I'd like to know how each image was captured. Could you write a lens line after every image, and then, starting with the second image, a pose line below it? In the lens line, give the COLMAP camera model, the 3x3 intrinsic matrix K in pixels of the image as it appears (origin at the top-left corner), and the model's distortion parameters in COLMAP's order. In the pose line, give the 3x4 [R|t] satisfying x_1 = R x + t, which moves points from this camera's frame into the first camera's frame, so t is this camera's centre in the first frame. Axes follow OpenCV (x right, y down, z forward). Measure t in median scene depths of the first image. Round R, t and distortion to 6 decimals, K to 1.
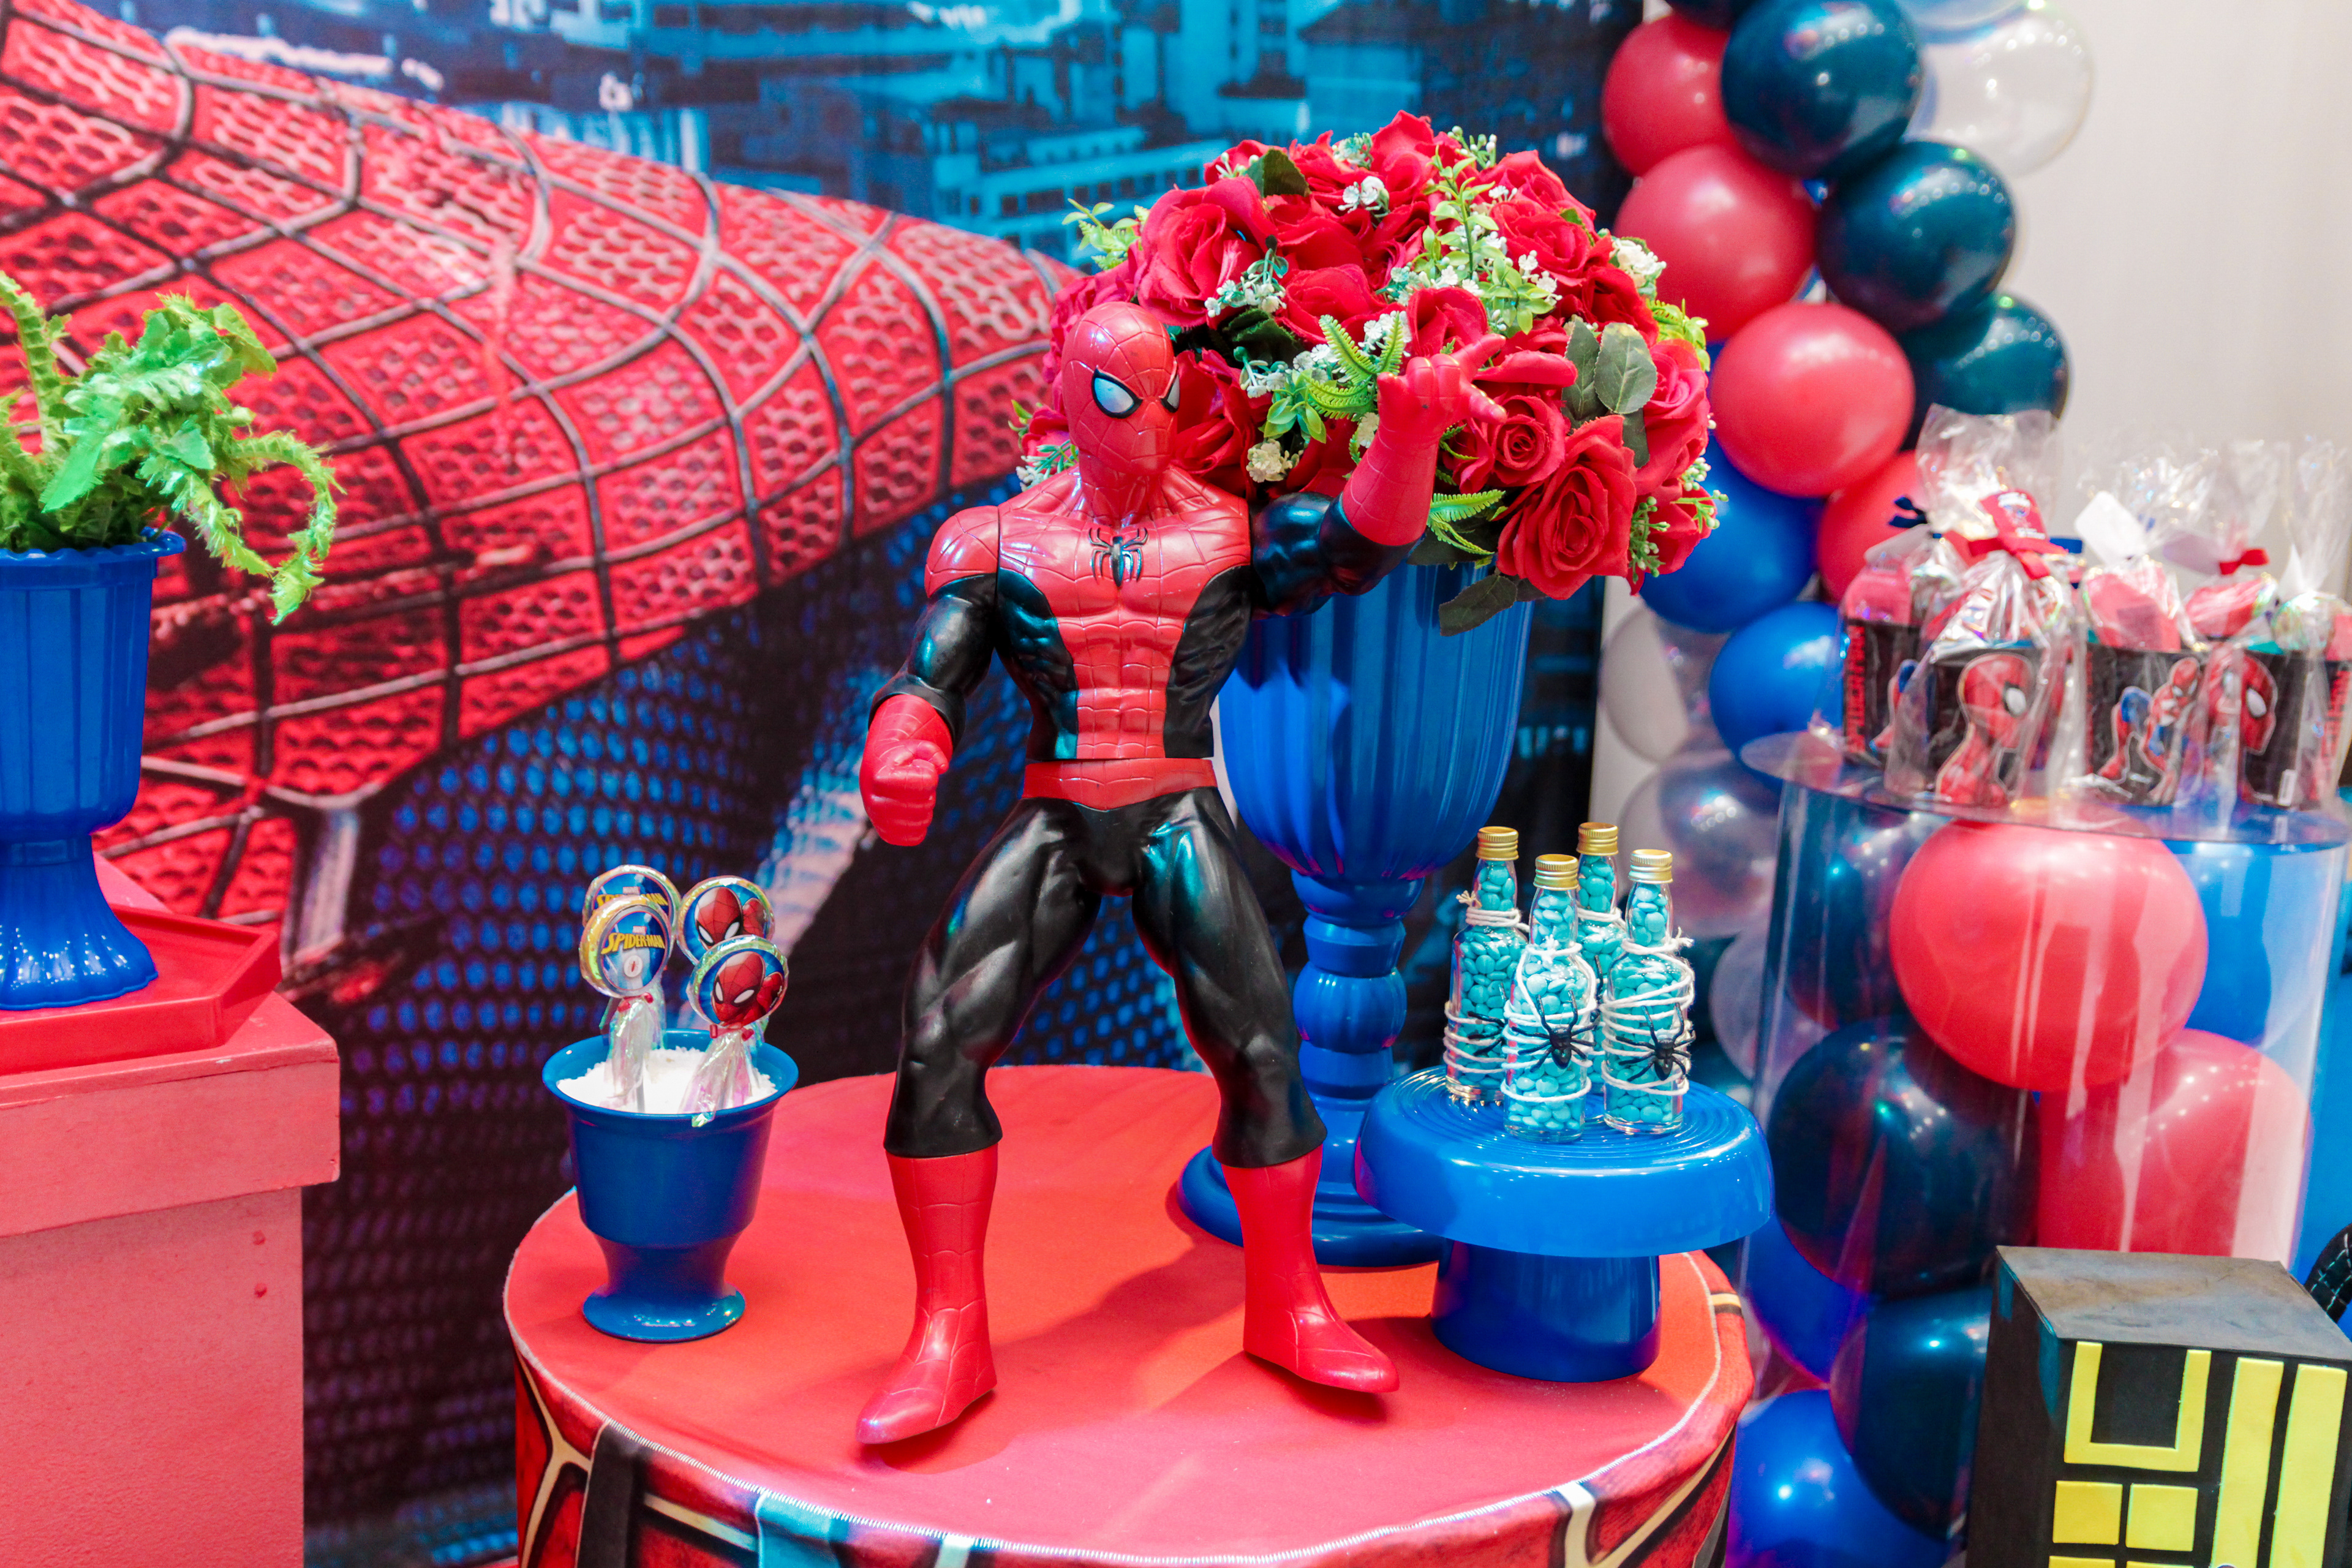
lens RADIAL K [[2648.1, 0, 1174.6], [0, 2648.1, 749.8], [0, 0, 1]] dist [-0.007449, 0.257750]
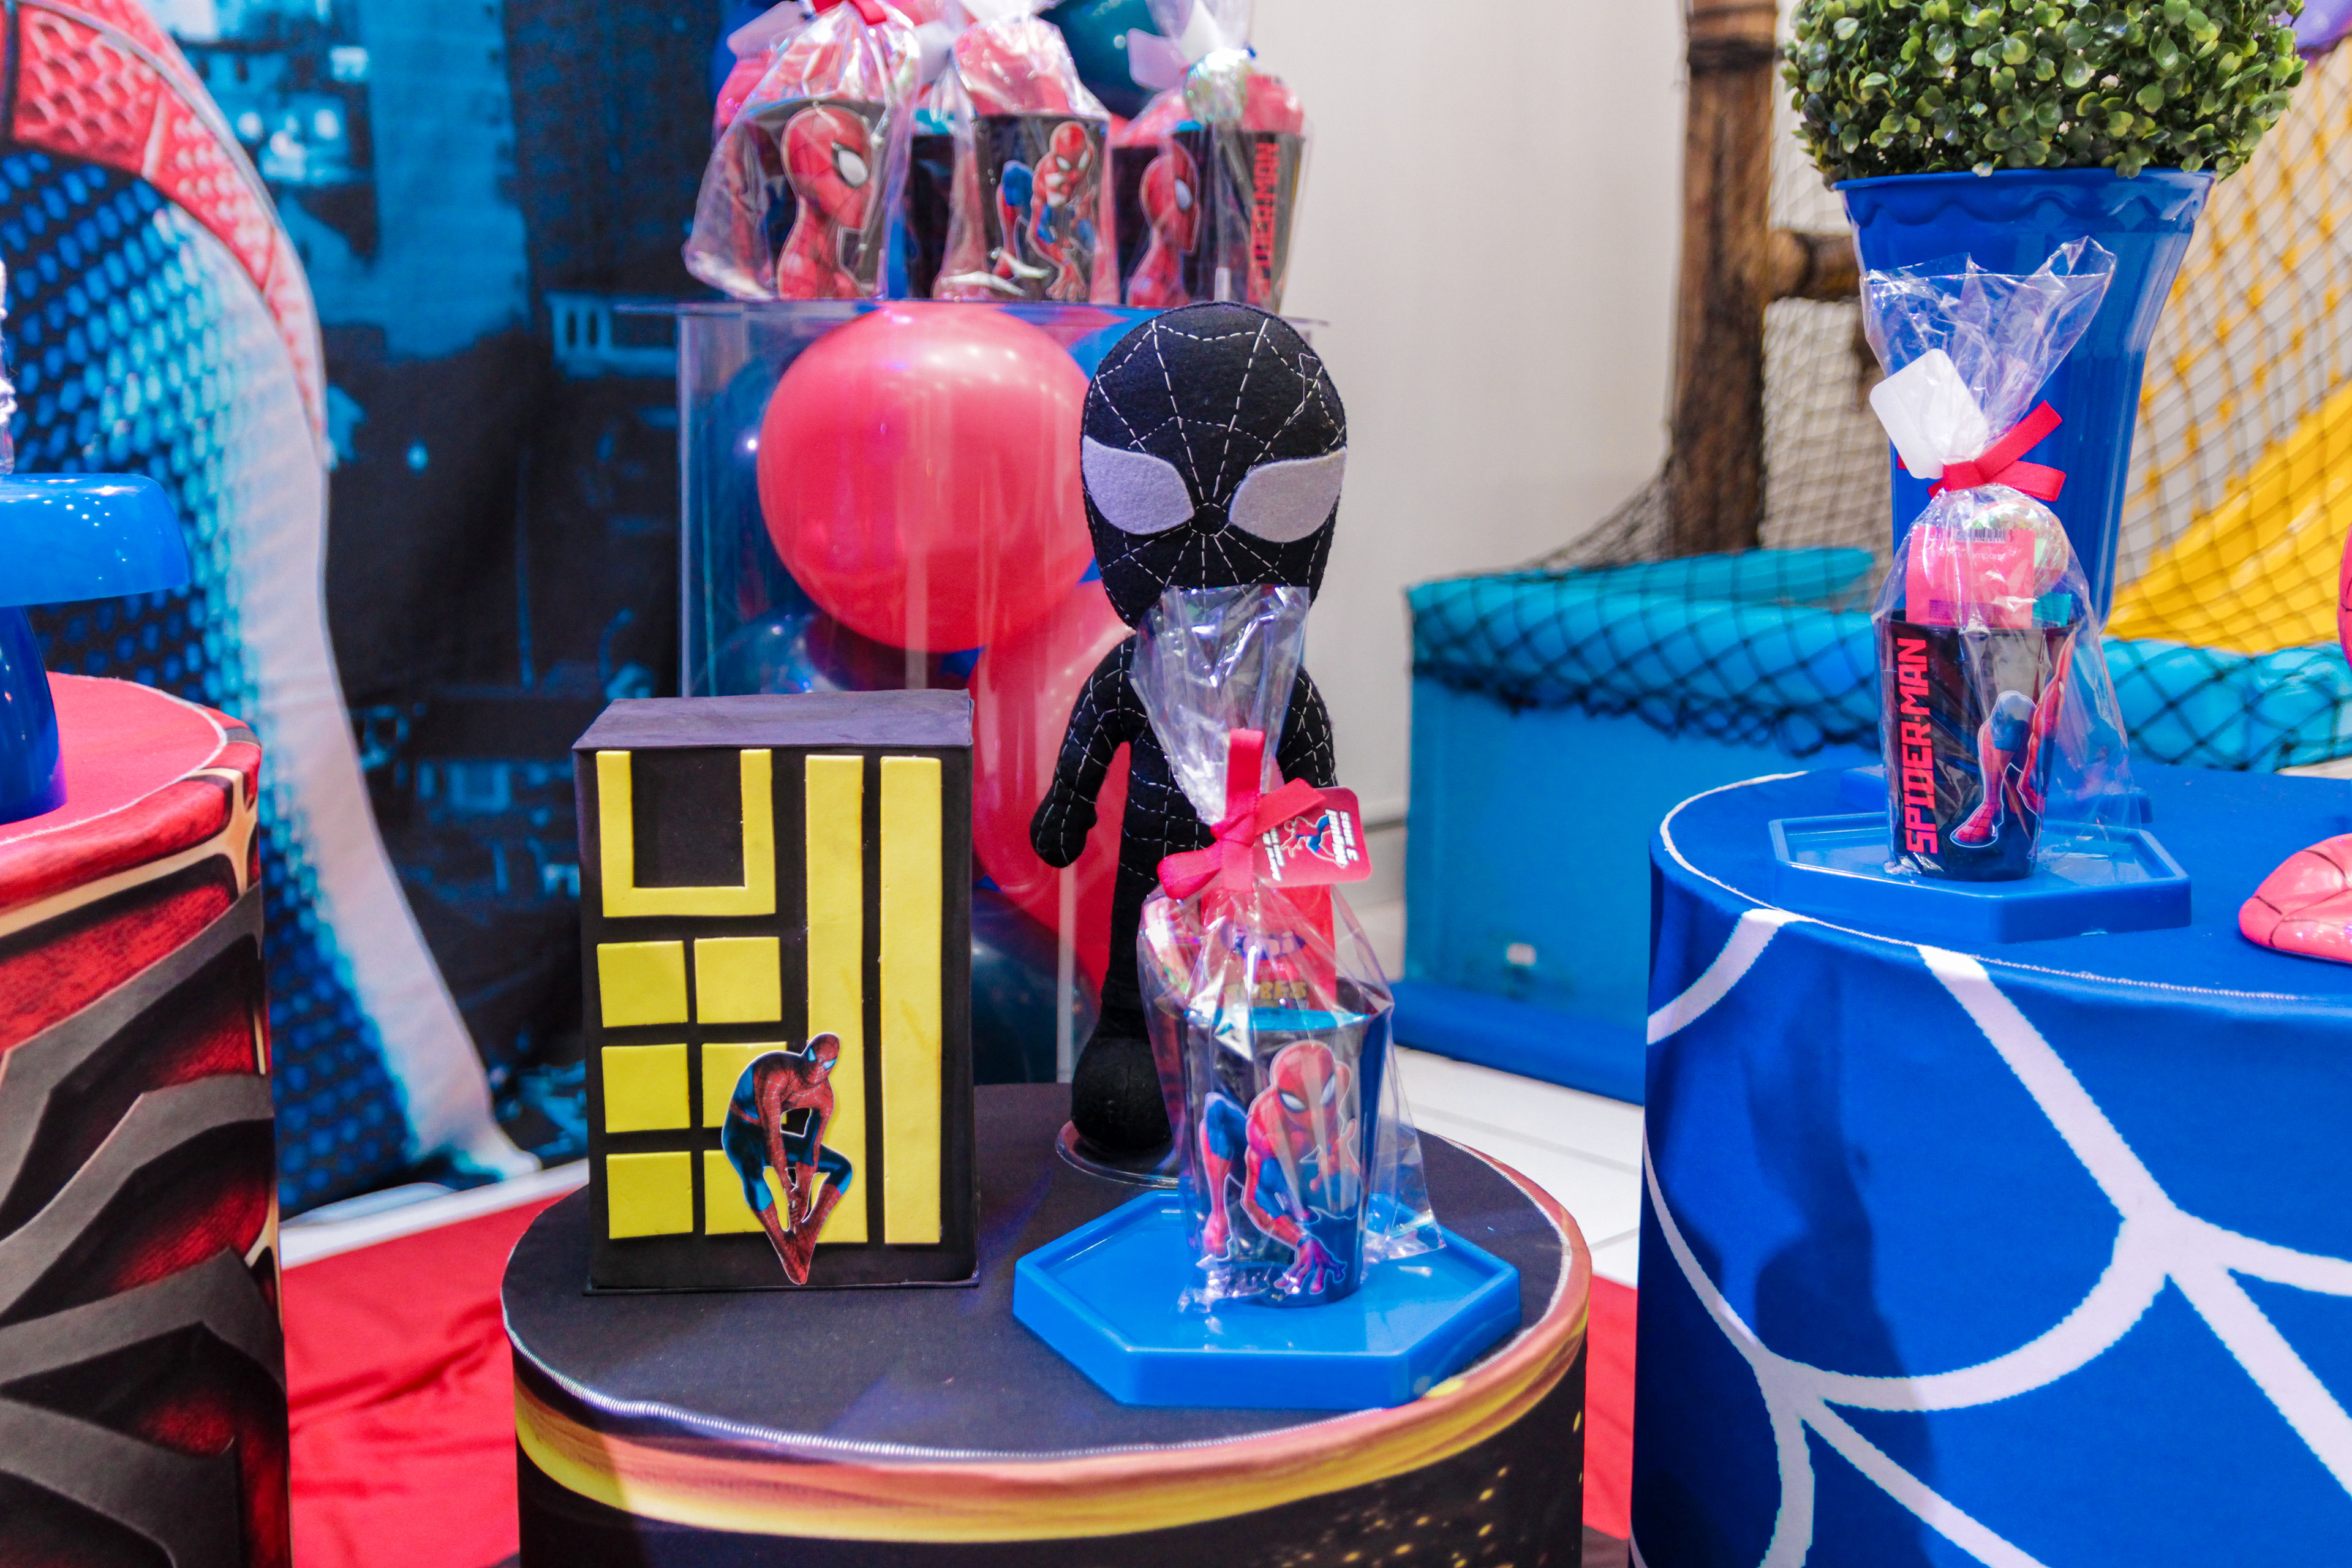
lens RADIAL K [[2648.1, 0, 1174.6], [0, 2648.1, 749.8], [0, 0, 1]] dist [-0.007449, 0.257750]
pose [[0.990900, -0.064506, 0.118137, 0.243374], [0.066769, 0.997651, -0.015295, 0.144139], [-0.116873, 0.023043, 0.992880, 0.136396]]
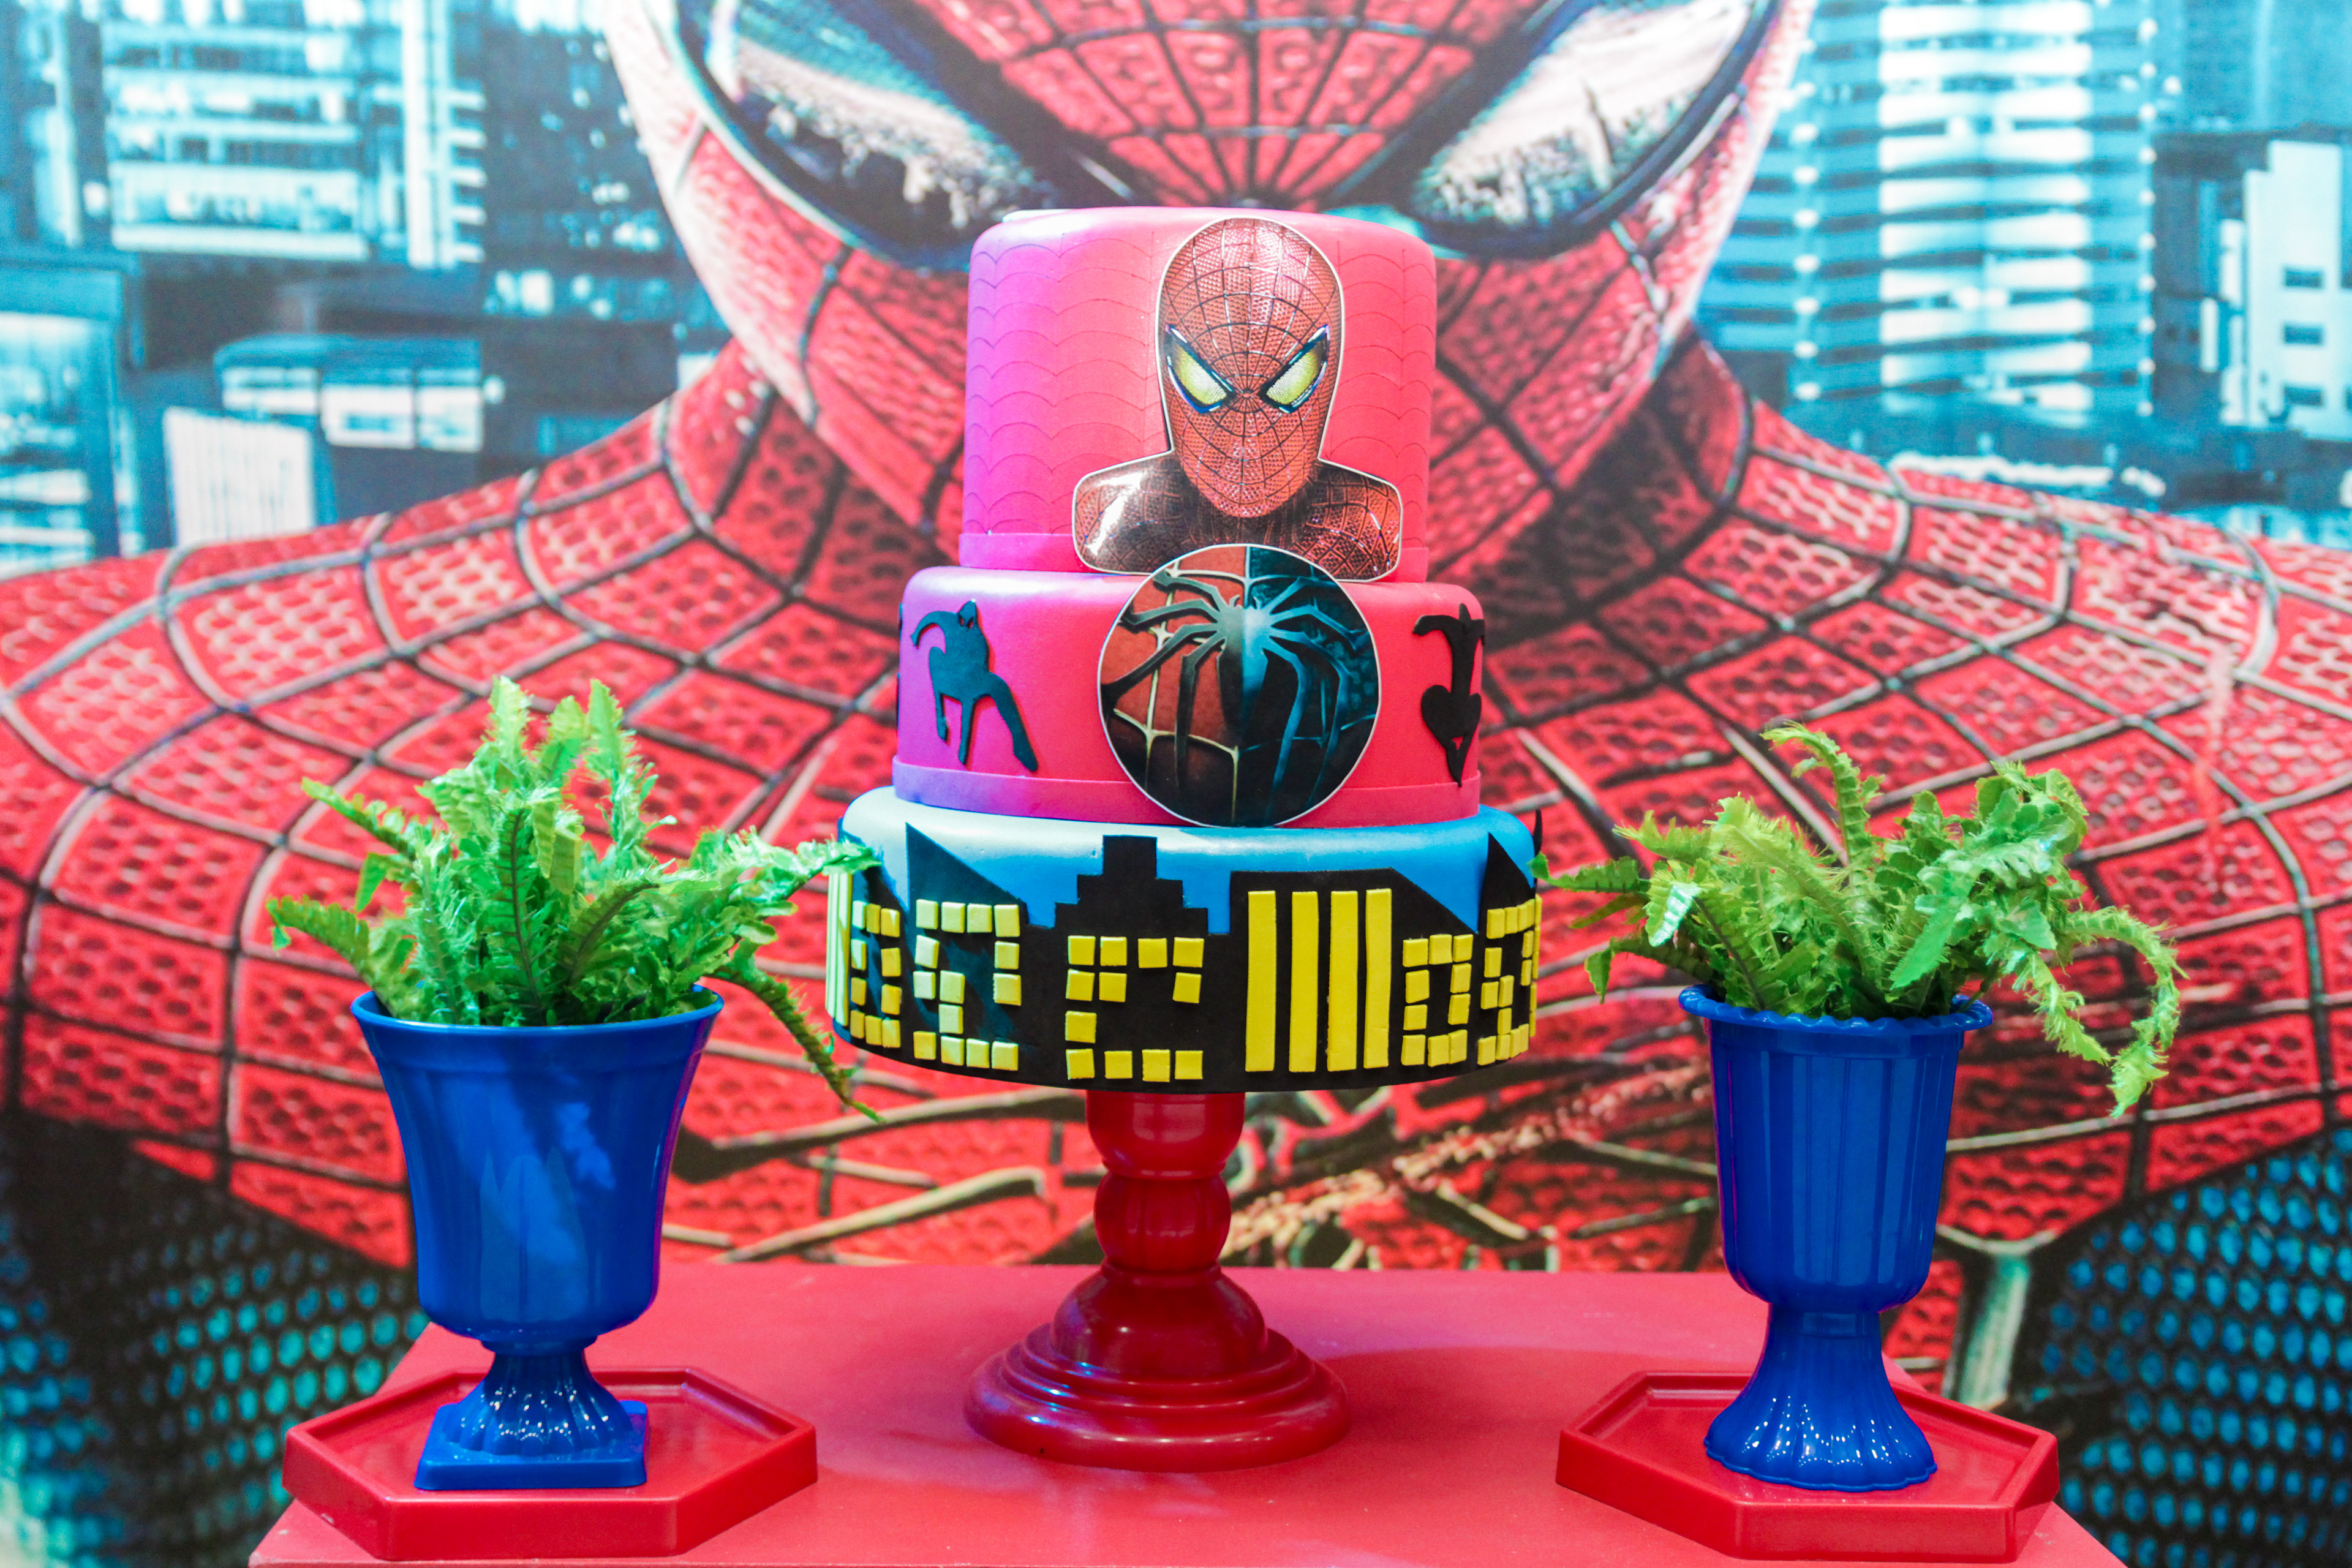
lens RADIAL K [[2802.2, 0, 1155.8], [0, 2802.2, 749.2], [0, 0, 1]] dist [-0.001348, 0.239807]
pose [[0.843992, 0.009980, -0.536263, -0.041737], [-0.085164, 0.989636, -0.115617, -0.014404], [0.529551, 0.143250, 0.836095, -0.008202]]
